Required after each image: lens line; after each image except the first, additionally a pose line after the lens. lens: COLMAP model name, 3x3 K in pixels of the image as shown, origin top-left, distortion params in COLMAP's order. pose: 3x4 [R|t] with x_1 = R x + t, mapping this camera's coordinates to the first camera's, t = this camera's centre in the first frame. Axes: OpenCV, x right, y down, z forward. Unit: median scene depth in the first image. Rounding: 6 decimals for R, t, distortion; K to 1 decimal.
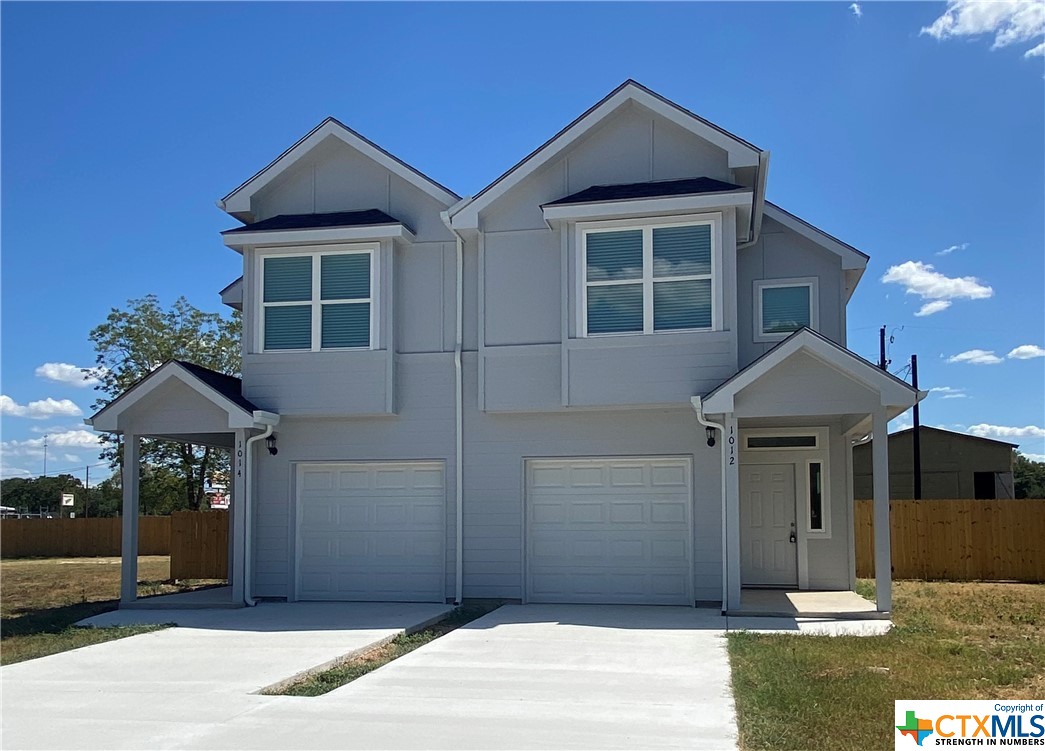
lens RADIAL K [[798.8, 0, 562.3], [0, 798.8, 513.3], [0, 0, 1]] dist [0.025768, -0.005896]
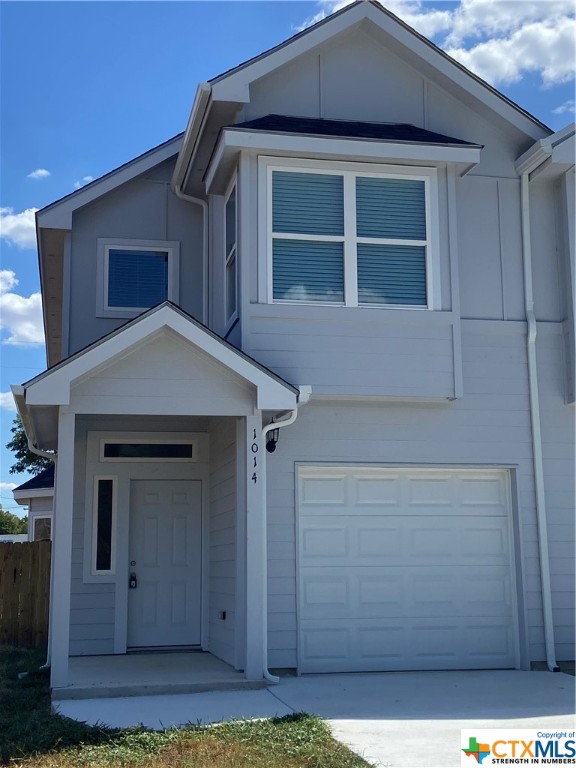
lens RADIAL K [[1080.4, 0, 291.2], [0, 1080.4, 381.8], [0, 0, 1]] dist [0.105178, 0.000000]
pose [[0.943410, 0.050908, 0.327699, -0.661607], [-0.001898, 0.988960, -0.148173, 0.004250], [-0.331624, 0.139166, 0.933091, 0.139034]]
